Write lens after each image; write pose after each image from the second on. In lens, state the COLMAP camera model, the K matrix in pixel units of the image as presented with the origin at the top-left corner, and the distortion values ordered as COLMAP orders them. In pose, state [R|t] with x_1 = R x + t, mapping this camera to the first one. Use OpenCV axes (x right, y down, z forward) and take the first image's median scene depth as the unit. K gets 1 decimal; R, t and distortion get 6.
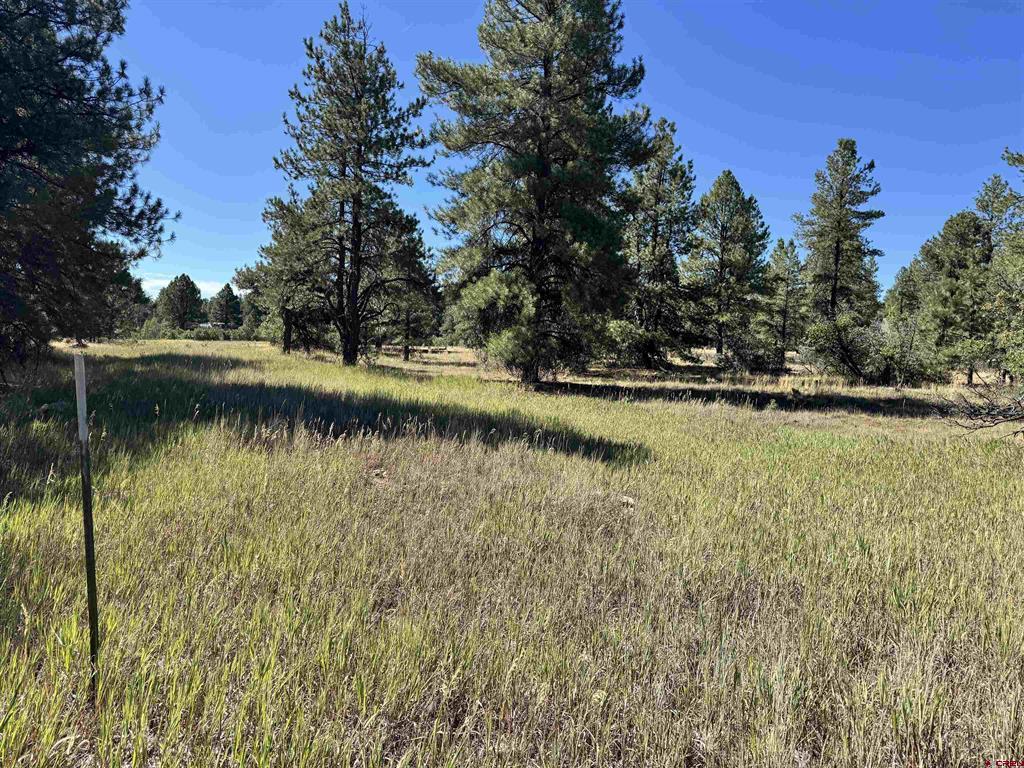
lens RADIAL K [[698.0, 0, 504.3], [0, 698.0, 388.0], [0, 0, 1]] dist [0.054259, -0.071781]
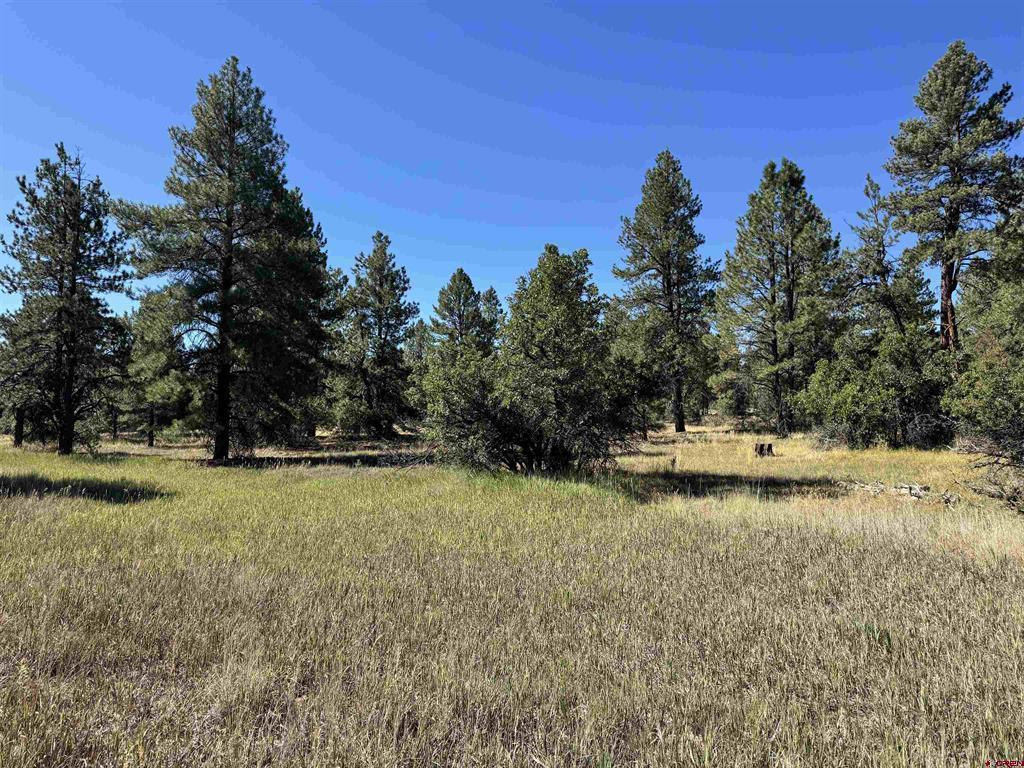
lens RADIAL K [[698.0, 0, 517.3], [0, 698.0, 388.0], [0, 0, 1]] dist [0.054259, -0.071781]
pose [[0.967554, -0.041094, 0.249300, 0.193952], [0.065706, 0.993661, -0.091219, 0.011738], [-0.243971, 0.104640, 0.964120, -0.262475]]
